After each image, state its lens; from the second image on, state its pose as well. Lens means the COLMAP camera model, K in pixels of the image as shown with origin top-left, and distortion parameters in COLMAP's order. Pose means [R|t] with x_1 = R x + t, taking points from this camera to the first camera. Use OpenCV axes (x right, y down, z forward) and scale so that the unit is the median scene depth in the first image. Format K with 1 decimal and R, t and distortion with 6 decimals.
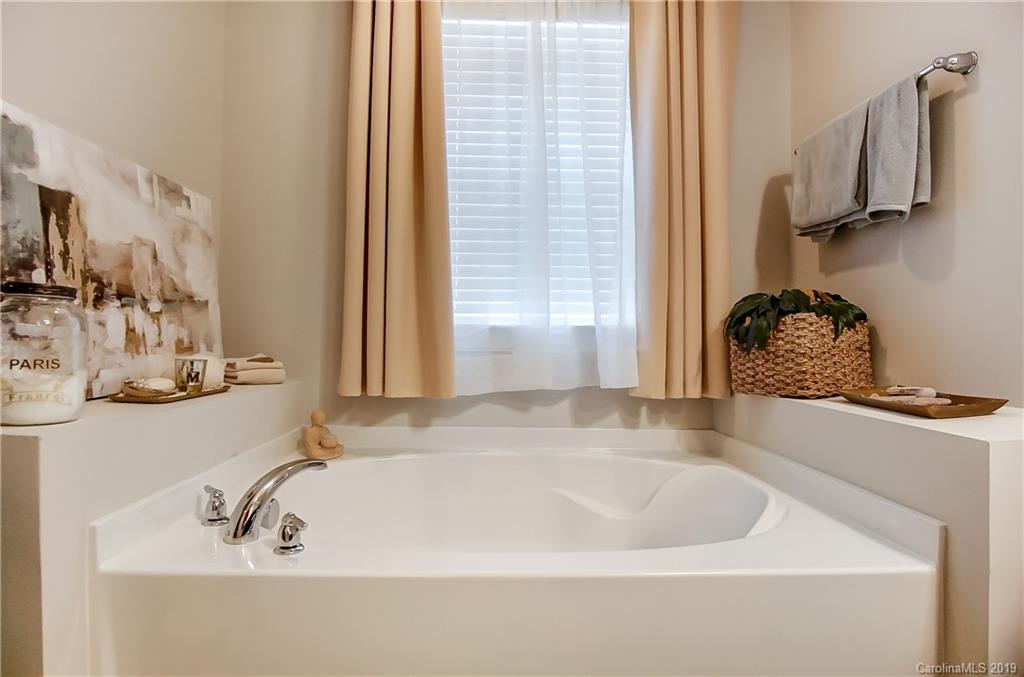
lens RADIAL K [[549.6, 0, 504.1], [0, 549.6, 332.3], [0, 0, 1]] dist [-0.031700, 0.008333]
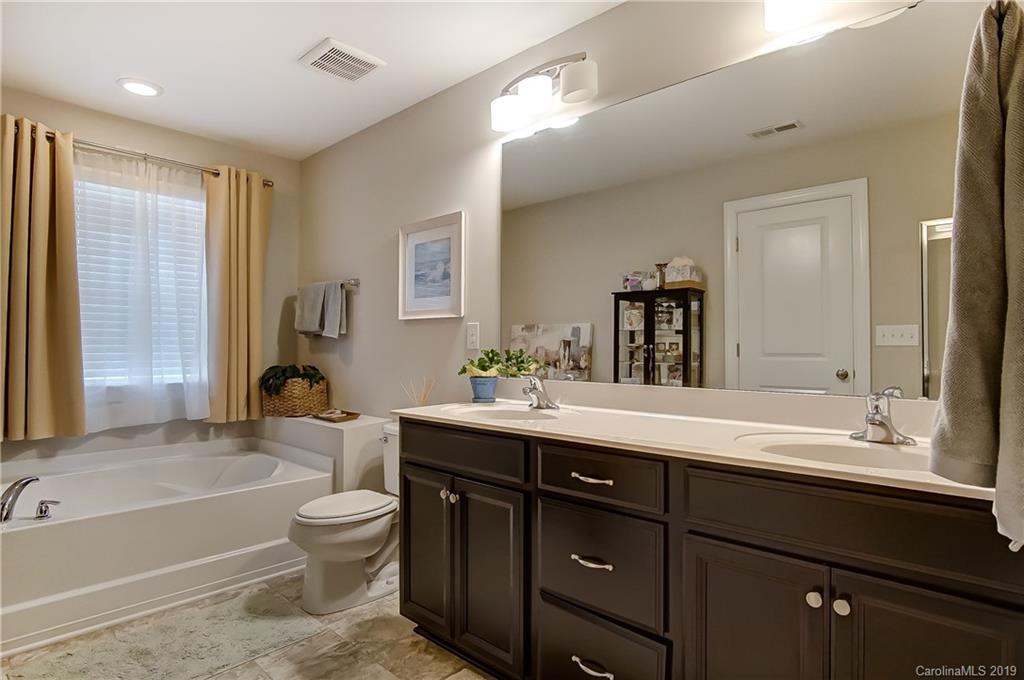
lens RADIAL K [[549.3, 0, 505.9], [0, 549.3, 333.2], [0, 0, 1]] dist [-0.034557, 0.010472]
pose [[0.697479, 0.014714, 0.716454, -0.360700], [-0.005543, 0.999870, -0.015139, -0.154082], [-0.716584, 0.006587, 0.697470, -0.934757]]
